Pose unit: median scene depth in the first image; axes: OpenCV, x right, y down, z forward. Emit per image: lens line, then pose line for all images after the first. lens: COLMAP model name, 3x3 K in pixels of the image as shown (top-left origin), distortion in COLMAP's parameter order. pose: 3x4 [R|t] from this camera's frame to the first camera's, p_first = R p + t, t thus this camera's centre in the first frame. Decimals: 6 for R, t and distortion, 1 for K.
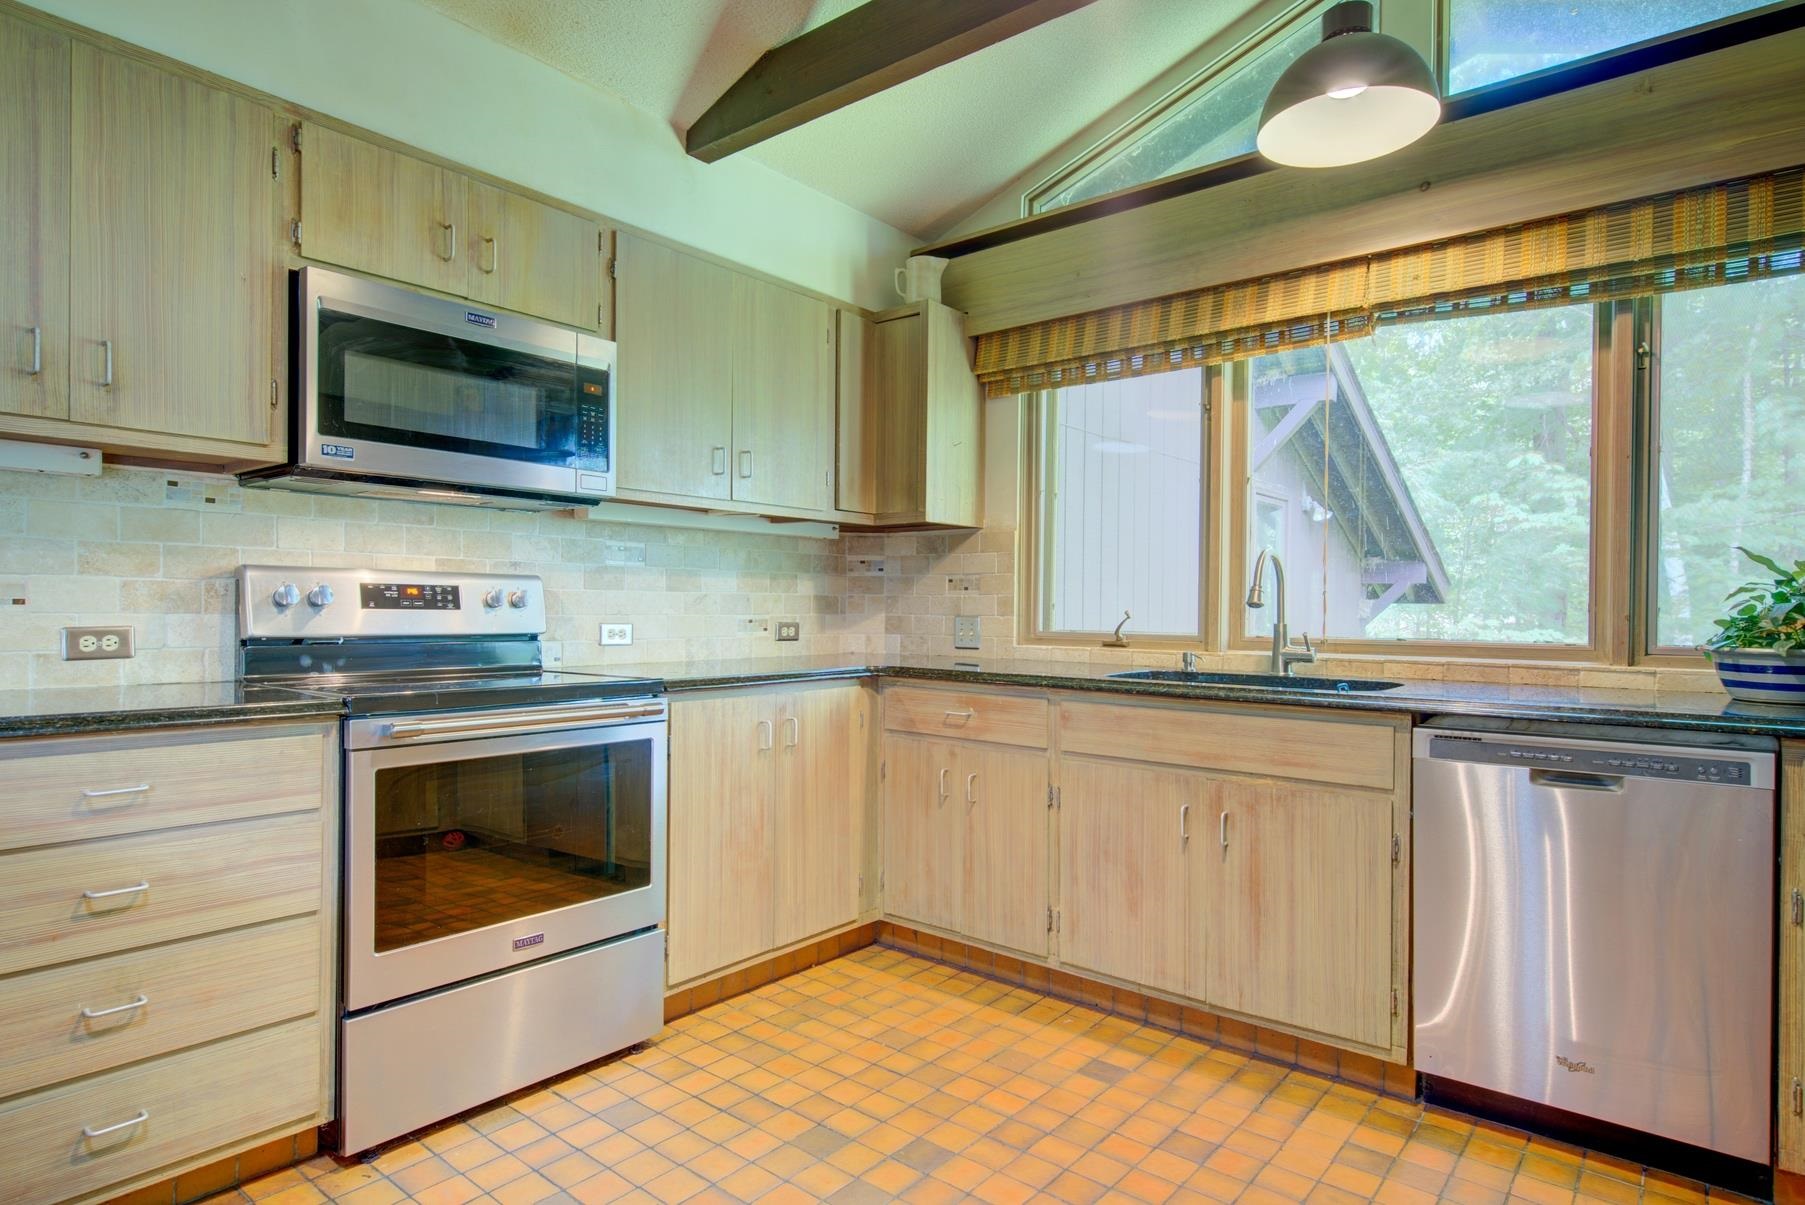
lens RADIAL K [[983.5, 0, 902.5], [0, 983.5, 602.5], [0, 0, 1]] dist [0.000661, 0.000043]
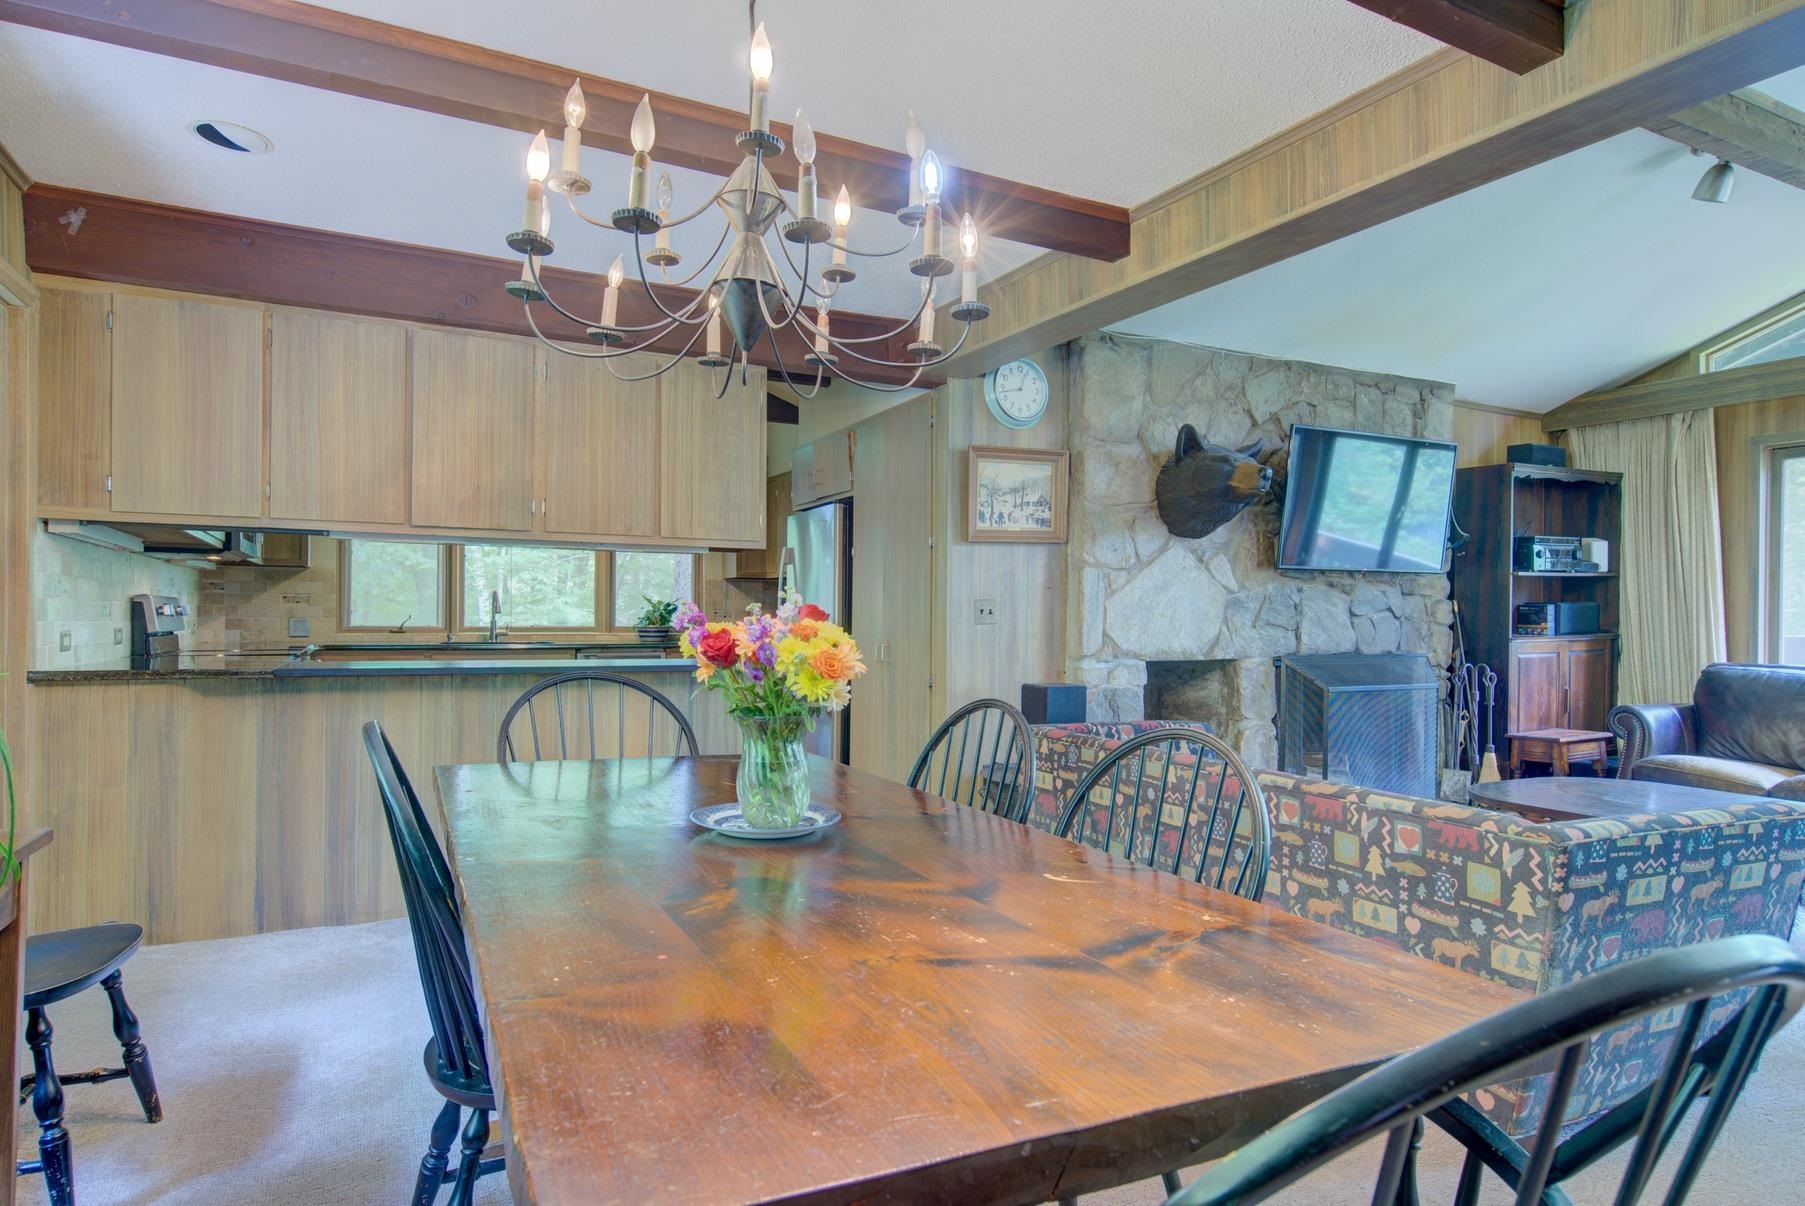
lens RADIAL K [[1043.7, 0, 896.6], [0, 1043.7, 611.2], [0, 0, 1]] dist [0.001511, -0.001661]
pose [[0.409465, -0.001018, 0.912325, -1.186291], [-0.009821, 0.999937, 0.005523, -0.018953], [-0.912273, -0.011221, 0.409429, -0.710093]]
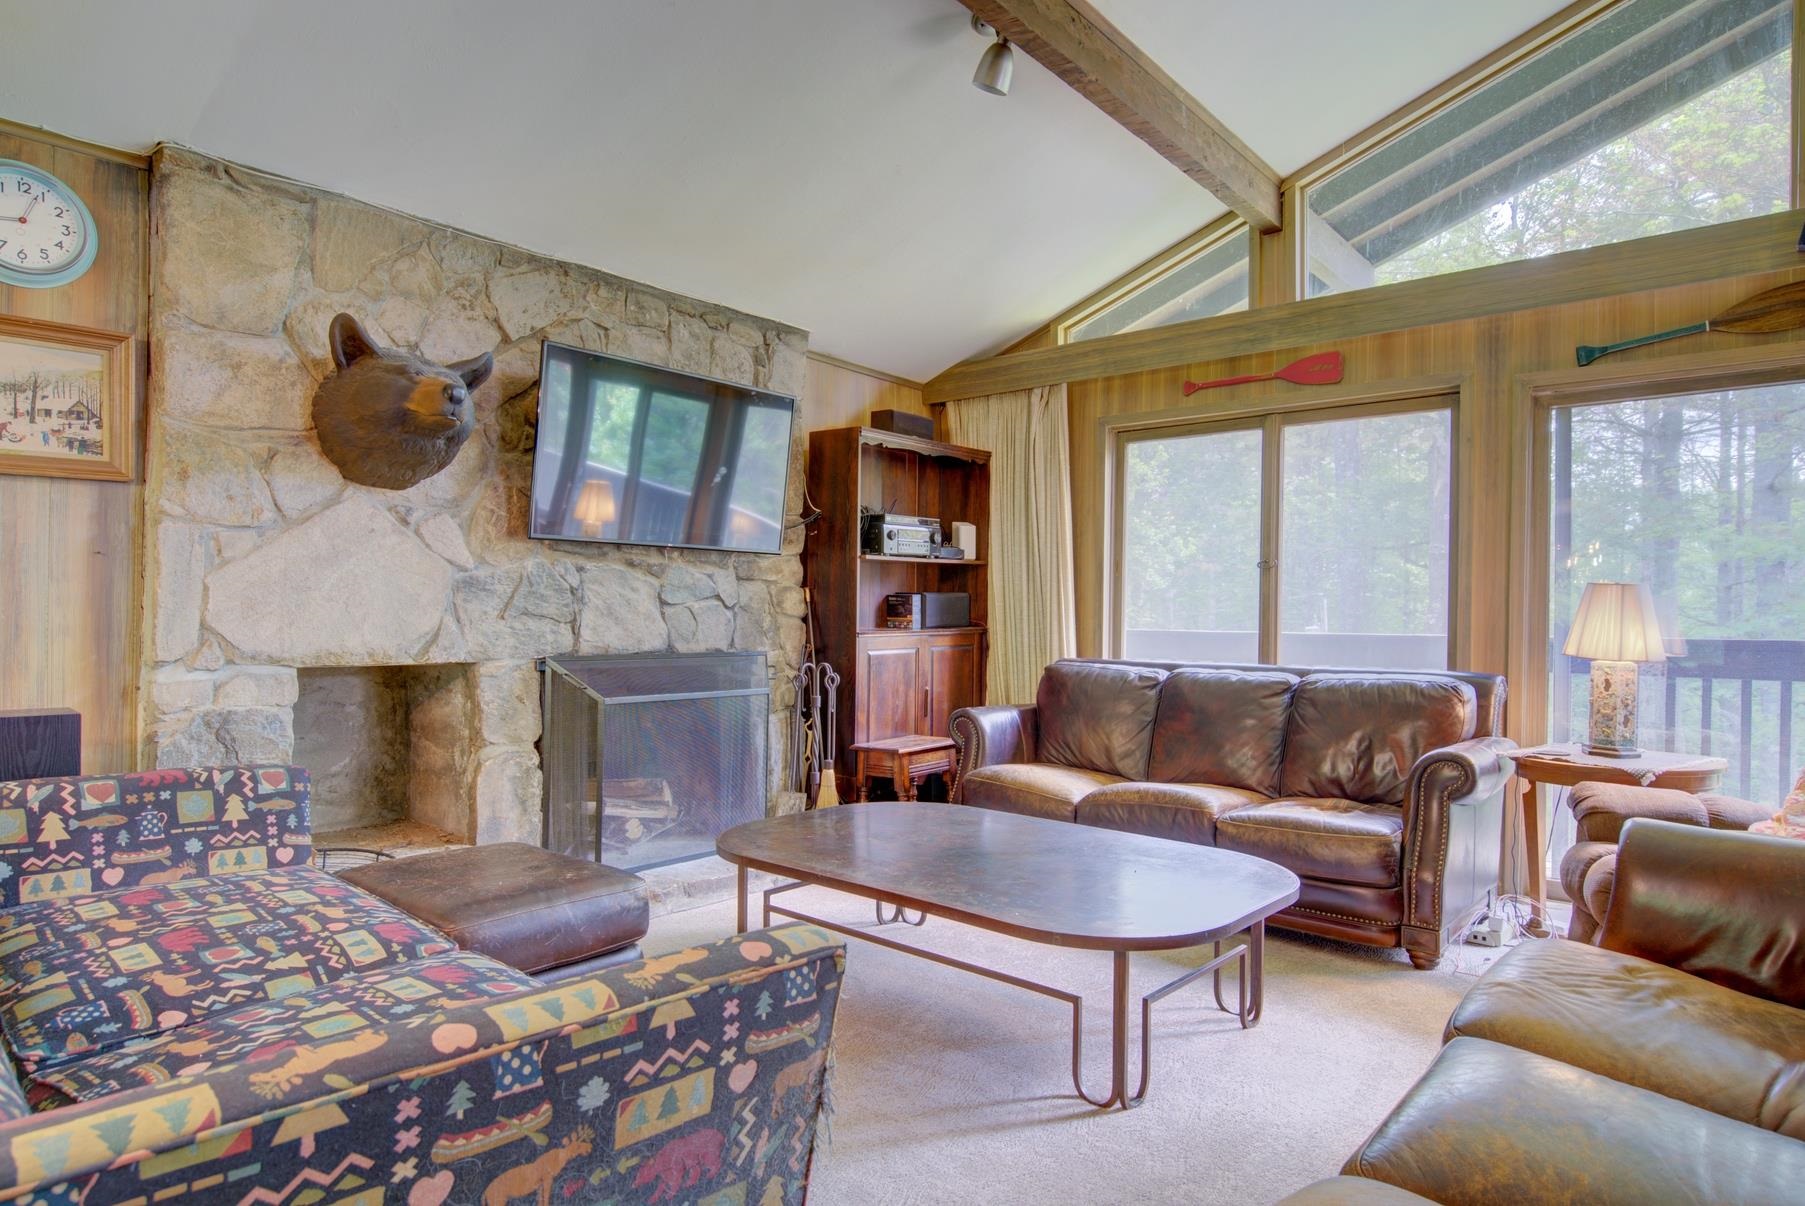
lens RADIAL K [[1038.0, 0, 908.1], [0, 1038.0, 612.4], [0, 0, 1]] dist [0.002703, -0.000682]
pose [[0.020728, -0.002674, 0.999782, -0.707513], [-0.017178, 0.999848, 0.003031, -0.009607], [-0.999638, -0.017237, 0.020679, -0.998125]]
